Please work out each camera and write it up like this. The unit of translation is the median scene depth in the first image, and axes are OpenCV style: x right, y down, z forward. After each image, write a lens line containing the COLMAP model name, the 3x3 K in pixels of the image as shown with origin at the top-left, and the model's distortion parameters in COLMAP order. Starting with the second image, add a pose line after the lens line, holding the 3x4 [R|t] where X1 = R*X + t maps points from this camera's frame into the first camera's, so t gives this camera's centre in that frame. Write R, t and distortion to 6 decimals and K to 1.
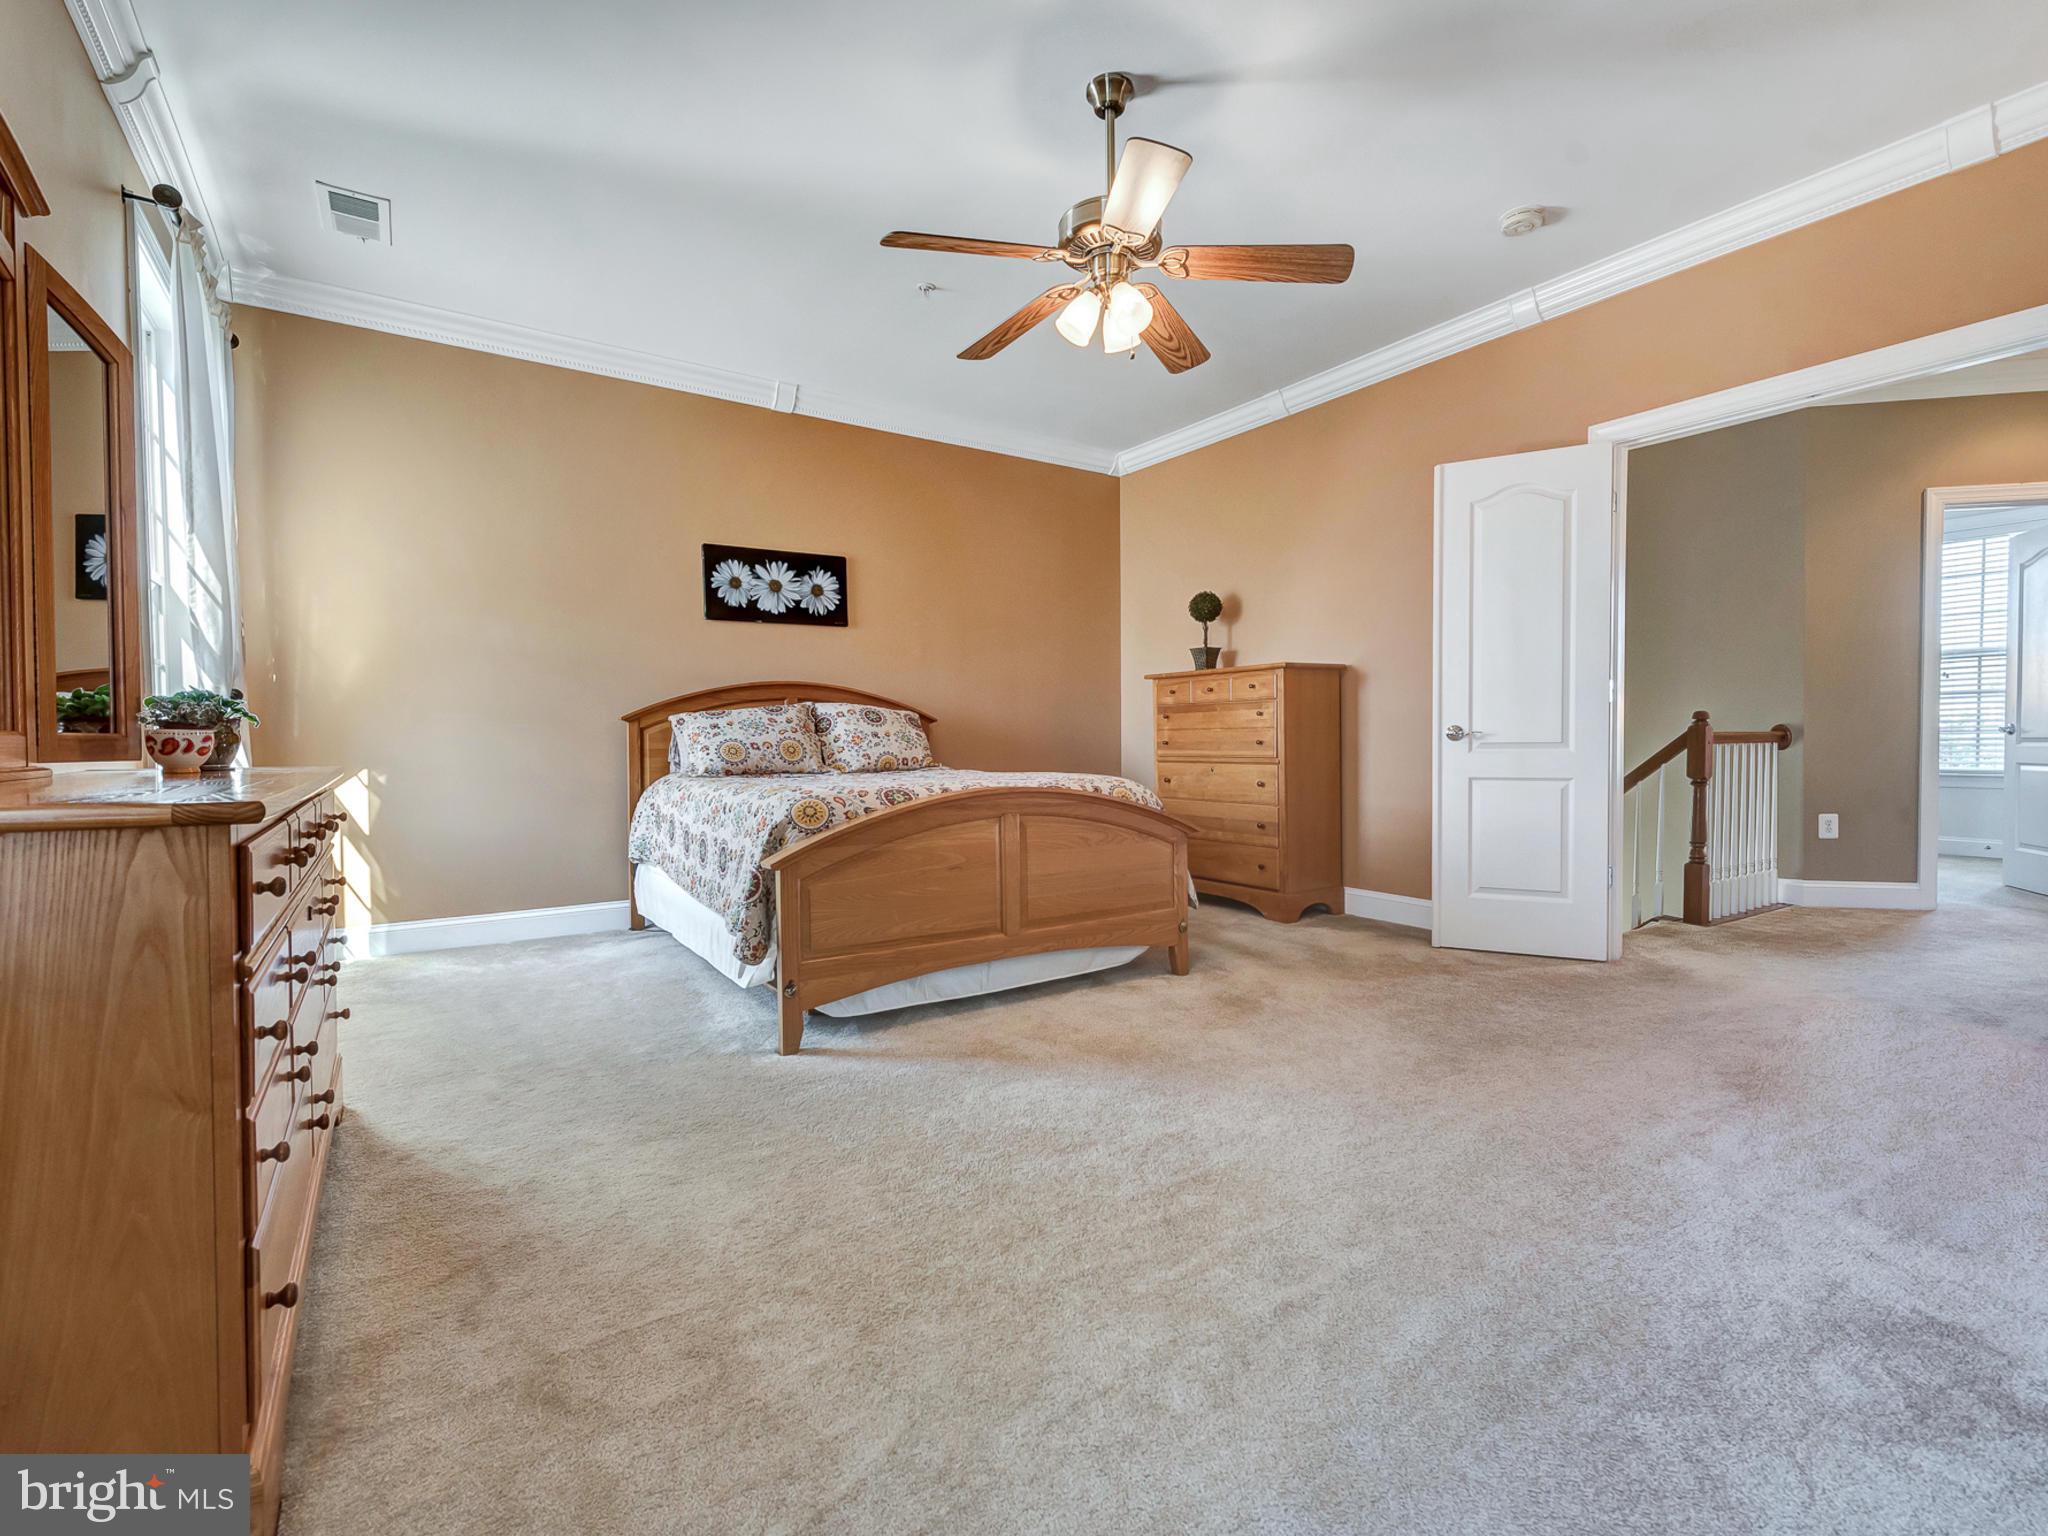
lens RADIAL K [[933.3, 0, 1021.7], [0, 933.3, 757.4], [0, 0, 1]] dist [0.020028, -0.008874]
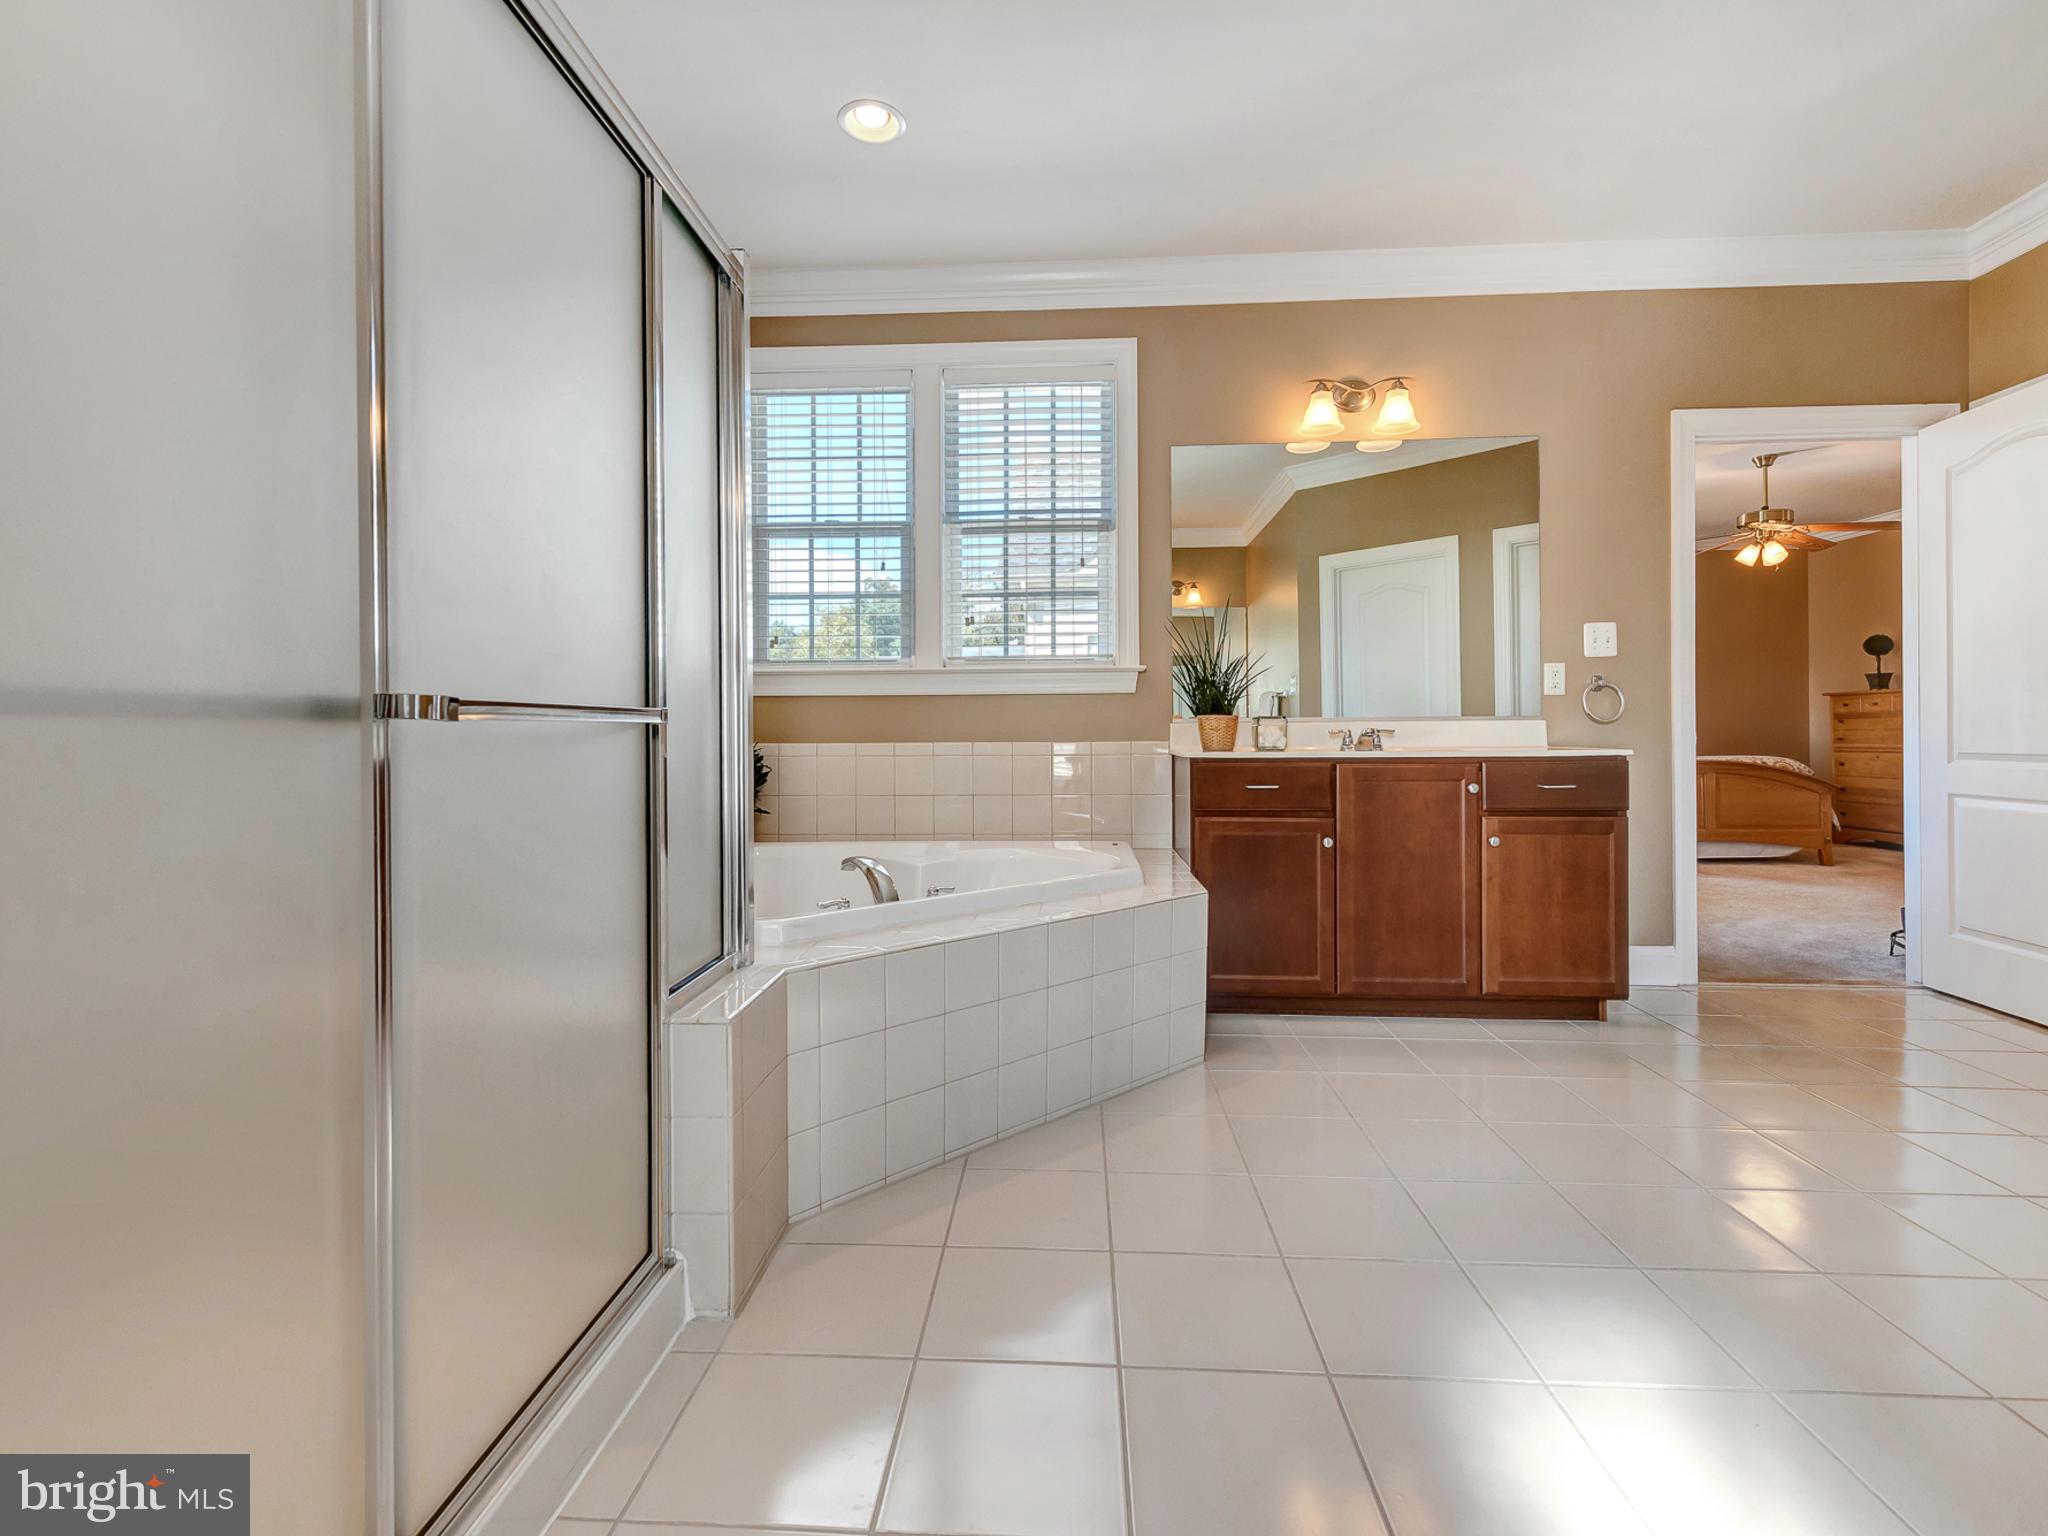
lens RADIAL K [[933.3, 0, 1021.7], [0, 933.3, 757.4], [0, 0, 1]] dist [0.020028, -0.008874]
pose [[0.800342, 0.004047, -0.599530, 0.011908], [-0.003698, 0.999992, 0.001814, 0.017207], [0.599532, 0.000765, 0.800350, -1.055638]]
